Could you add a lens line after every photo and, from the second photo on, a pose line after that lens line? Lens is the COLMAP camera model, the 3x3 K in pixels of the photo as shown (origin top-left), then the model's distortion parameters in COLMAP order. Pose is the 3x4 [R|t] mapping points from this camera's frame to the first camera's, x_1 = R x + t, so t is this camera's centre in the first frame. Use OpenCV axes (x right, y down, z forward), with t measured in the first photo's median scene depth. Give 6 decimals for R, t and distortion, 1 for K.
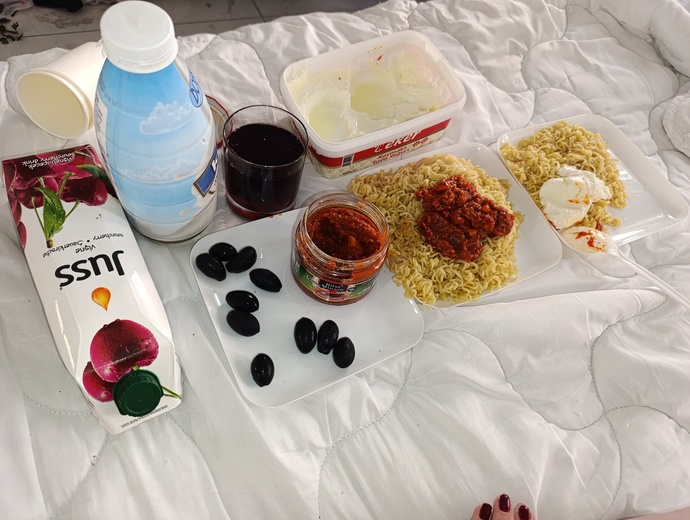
lens RADIAL K [[464.6, 0, 345.0], [0, 464.6, 259.9], [0, 0, 1]] dist [-0.003975, -0.001442]
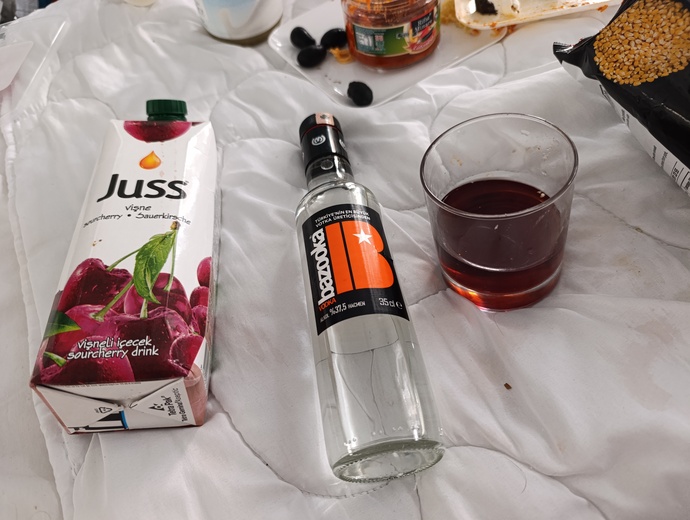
lens RADIAL K [[464.6, 0, 345.0], [0, 464.6, 260.0], [0, 0, 1]] dist [-0.003975, -0.001442]
pose [[-0.847936, -0.523891, -0.080886, -0.812894], [0.156602, -0.393341, 0.905957, -0.662838], [-0.506439, 0.755527, 0.415571, 0.585968]]
